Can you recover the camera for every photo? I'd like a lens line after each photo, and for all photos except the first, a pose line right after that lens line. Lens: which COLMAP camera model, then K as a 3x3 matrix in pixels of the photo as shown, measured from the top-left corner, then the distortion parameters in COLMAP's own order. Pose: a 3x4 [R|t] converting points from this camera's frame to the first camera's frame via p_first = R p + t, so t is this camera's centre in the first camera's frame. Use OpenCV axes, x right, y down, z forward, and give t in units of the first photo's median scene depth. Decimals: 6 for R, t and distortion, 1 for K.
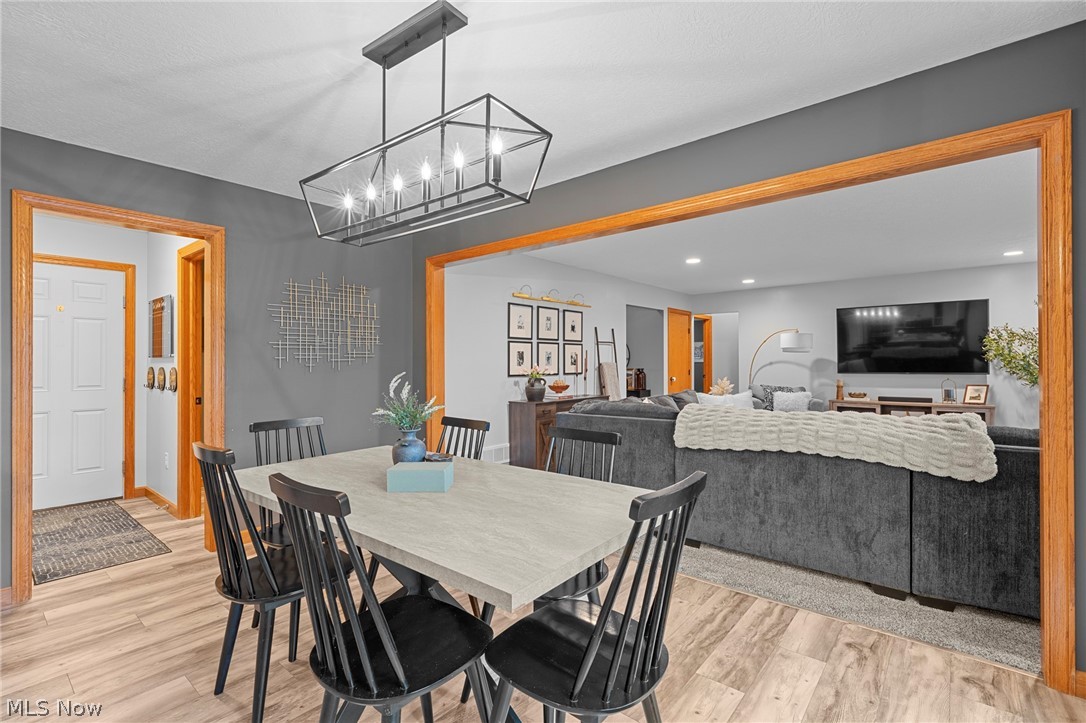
lens RADIAL K [[495.7, 0, 550.4], [0, 495.7, 359.9], [0, 0, 1]] dist [-0.002924, 0.000052]
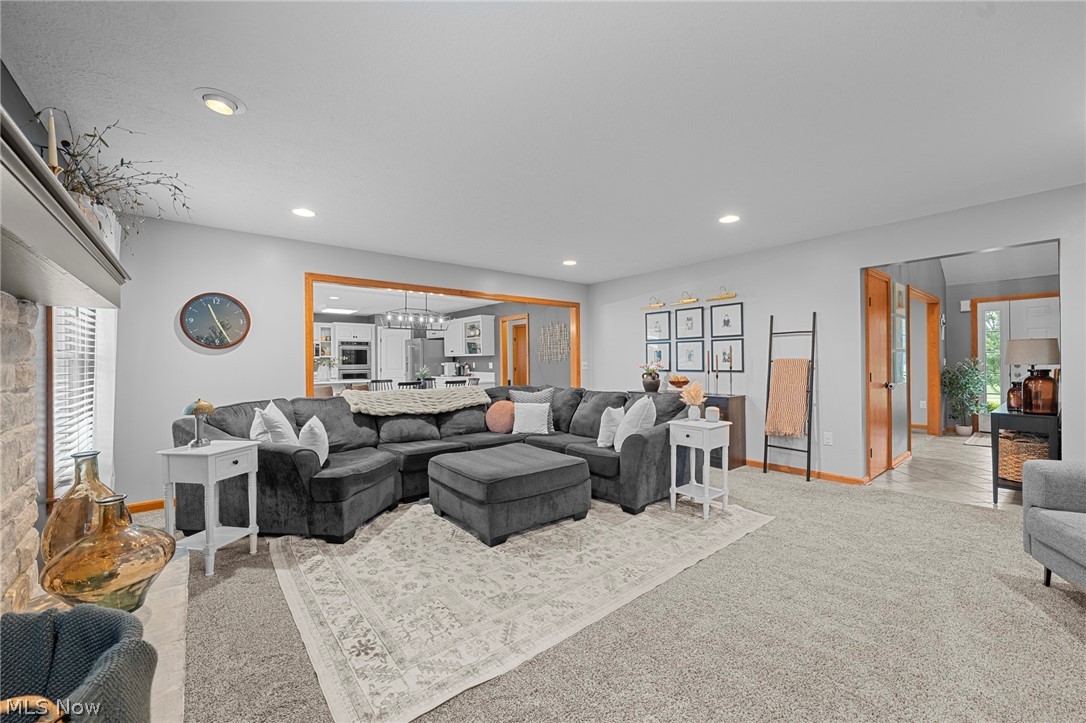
lens RADIAL K [[413.0, 0, 542.8], [0, 413.0, 359.1], [0, 0, 1]] dist [-0.002999, -0.000284]
pose [[-0.198613, 0.000490, -0.980078, 0.933355], [0.010741, 0.999941, -0.001676, 0.002523], [0.980019, -0.010860, -0.198607, 0.862185]]
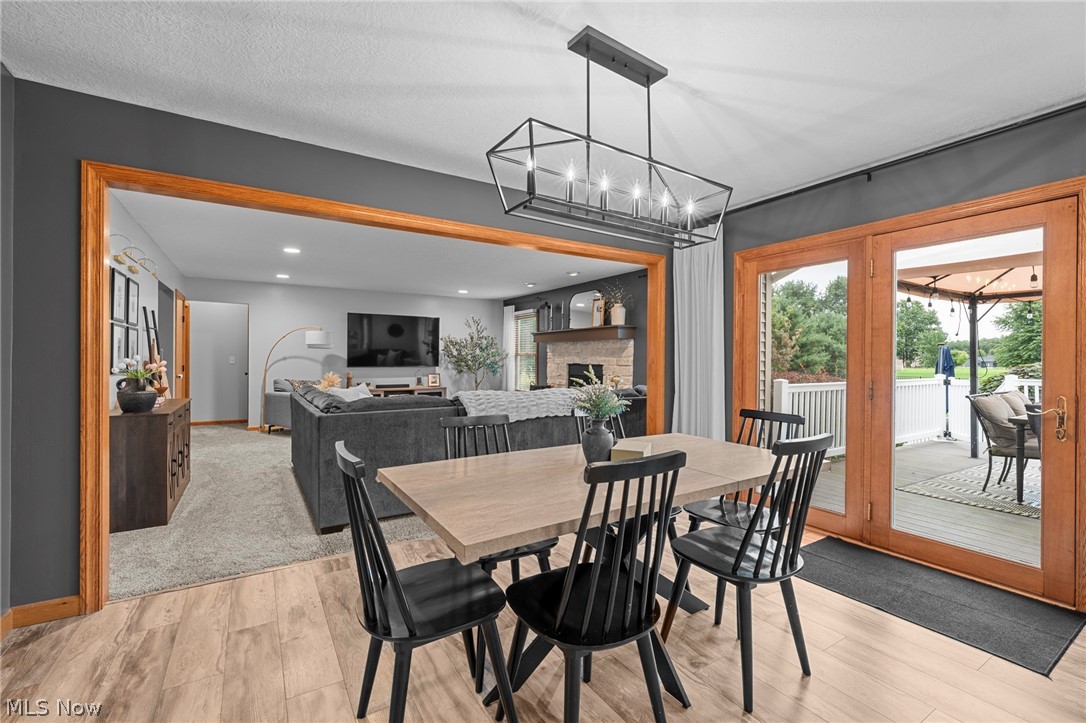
lens RADIAL K [[475.2, 0, 545.4], [0, 475.2, 363.0], [0, 0, 1]] dist [0.001225, -0.000040]
pose [[0.318122, 0.002568, 0.948046, -0.433379], [-0.006212, 0.999981, -0.000624, 0.018112], [-0.948030, -0.005690, 0.318131, 0.231678]]
